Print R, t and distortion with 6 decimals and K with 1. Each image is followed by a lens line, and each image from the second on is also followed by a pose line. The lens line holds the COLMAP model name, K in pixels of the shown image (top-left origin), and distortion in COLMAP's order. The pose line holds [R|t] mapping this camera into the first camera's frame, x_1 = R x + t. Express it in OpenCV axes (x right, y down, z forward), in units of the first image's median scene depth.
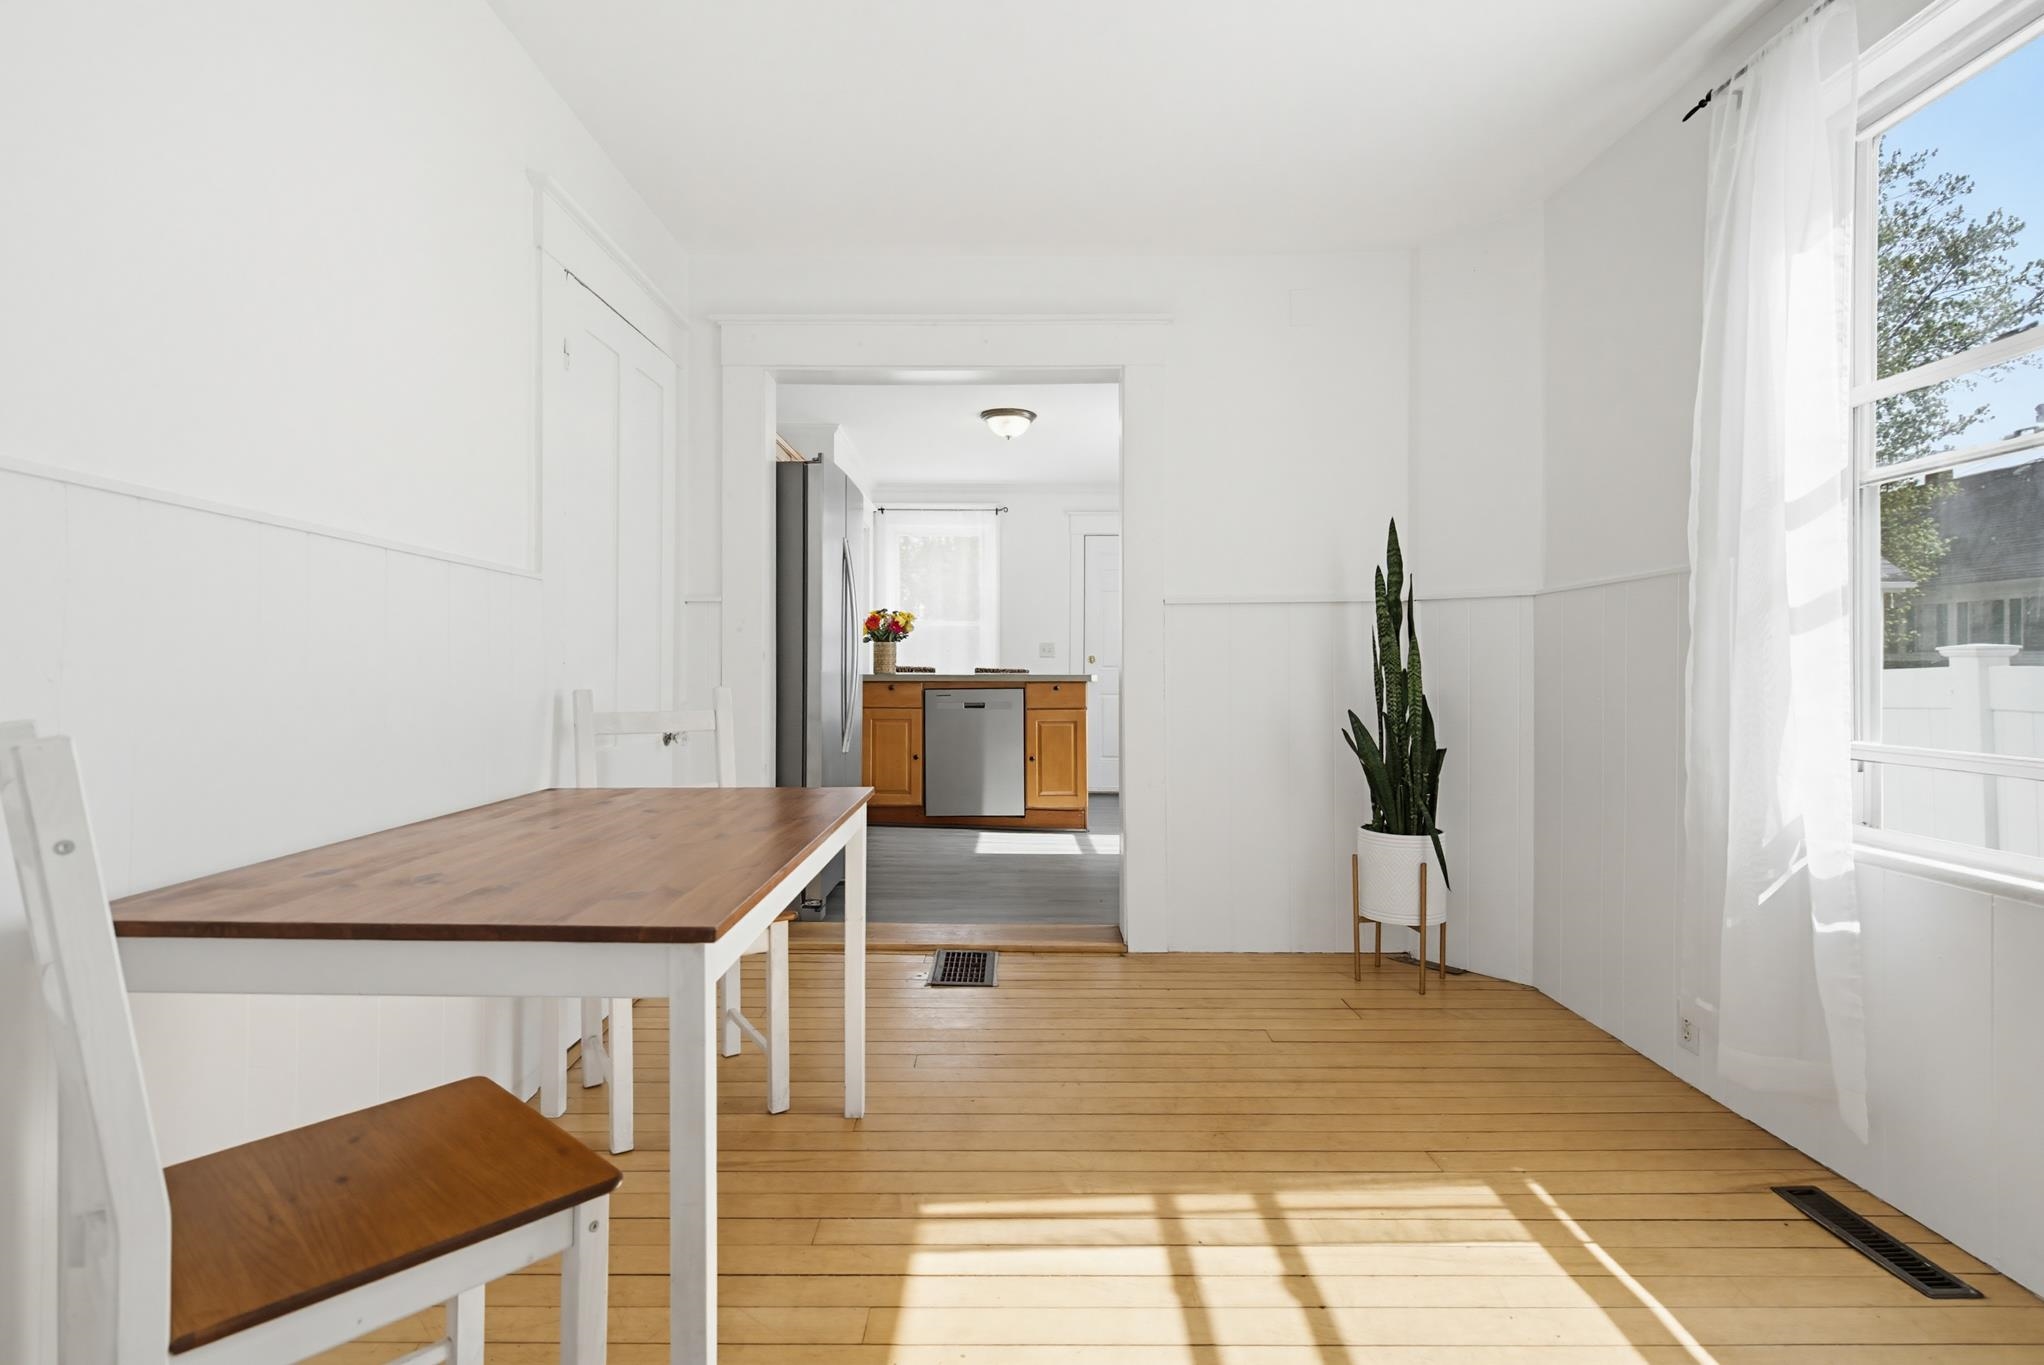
lens RADIAL K [[989.7, 0, 987.0], [0, 989.7, 650.8], [0, 0, 1]] dist [0.010025, -0.002064]
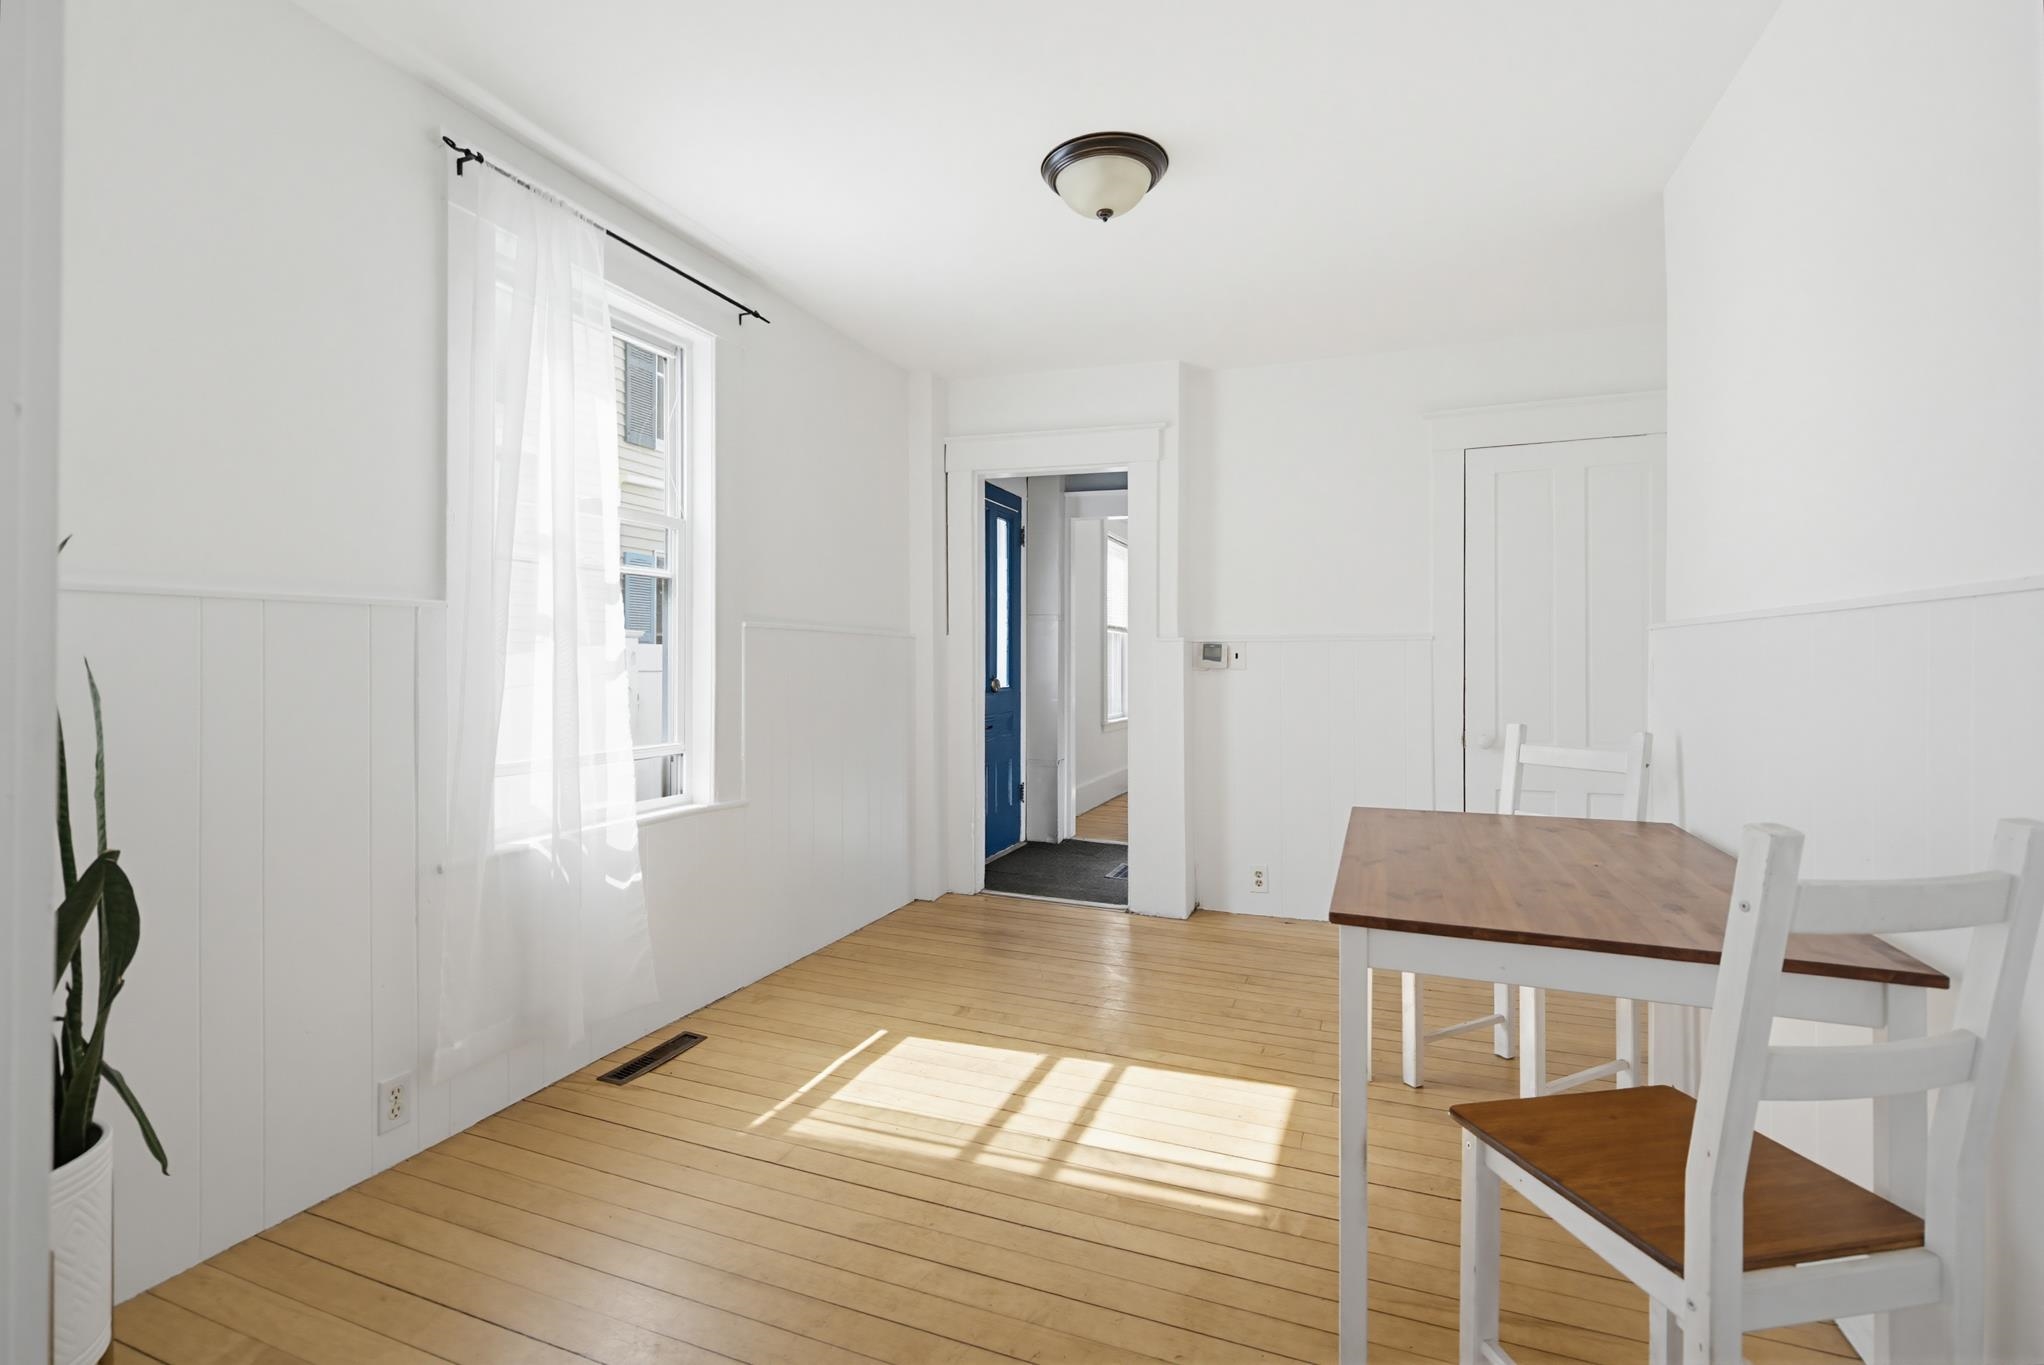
lens RADIAL K [[923.5, 0, 1032.0], [0, 923.5, 674.0], [0, 0, 1]] dist [0.005867, -0.002594]
pose [[-0.945373, -0.010675, 0.325815, -0.089973], [-0.012155, 0.999923, -0.002507, -0.015141], [-0.325763, -0.006331, -0.945430, 1.221375]]
